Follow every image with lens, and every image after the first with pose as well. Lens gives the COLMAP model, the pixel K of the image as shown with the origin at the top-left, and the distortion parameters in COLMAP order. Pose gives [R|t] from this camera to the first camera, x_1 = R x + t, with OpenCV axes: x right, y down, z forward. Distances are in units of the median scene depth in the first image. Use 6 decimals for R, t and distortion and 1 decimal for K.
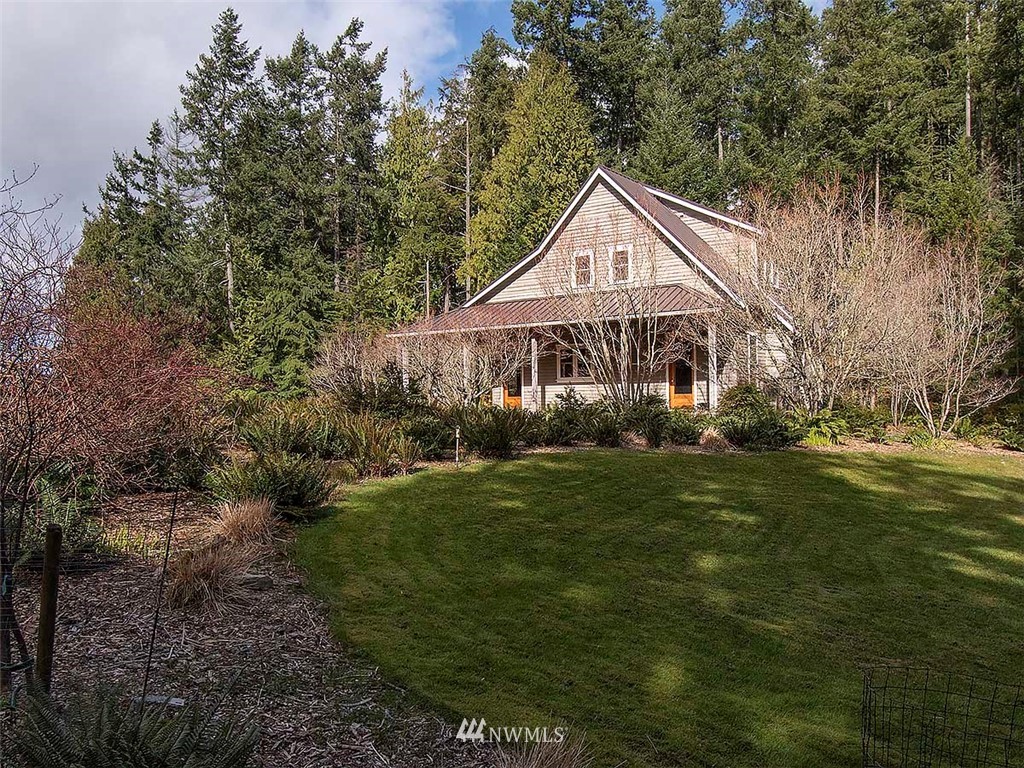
lens RADIAL K [[910.6, 0, 508.7], [0, 910.6, 389.2], [0, 0, 1]] dist [-0.024223, -0.015234]
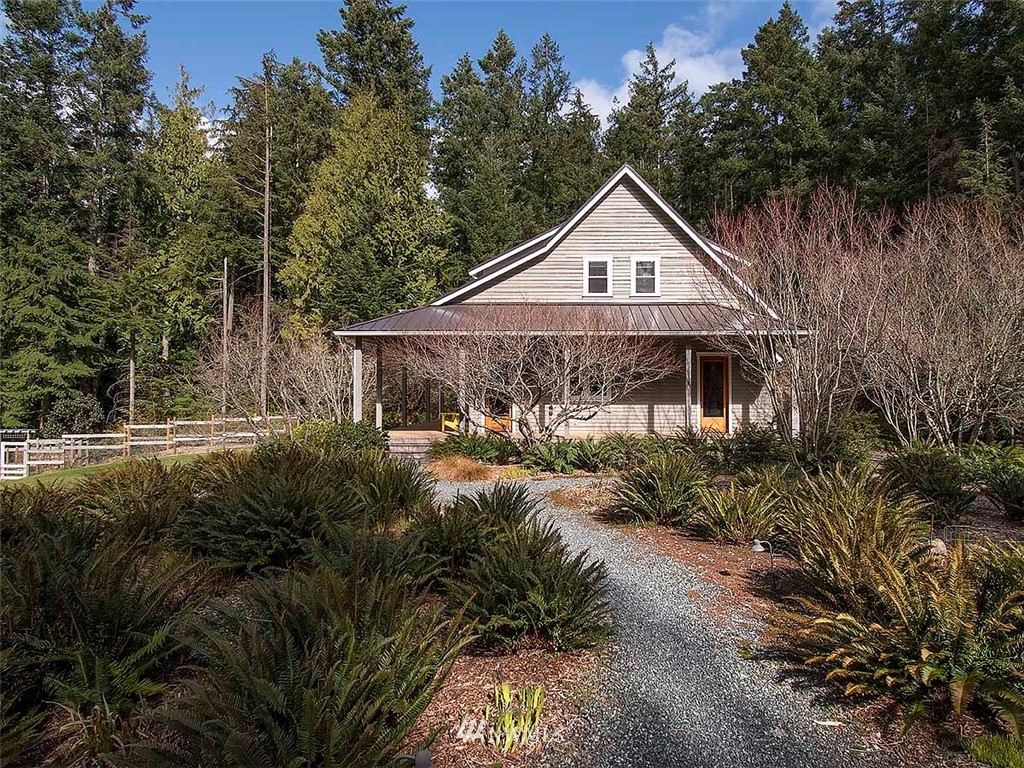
lens RADIAL K [[542.2, 0, 512.0], [0, 542.2, 384.0], [0, 0, 1]] dist [0.001725, -0.023804]
pose [[0.806104, 0.028441, 0.591090, -0.176921], [-0.025838, 0.999583, -0.012860, -0.009049], [-0.591210, -0.004906, 0.806503, 0.360181]]
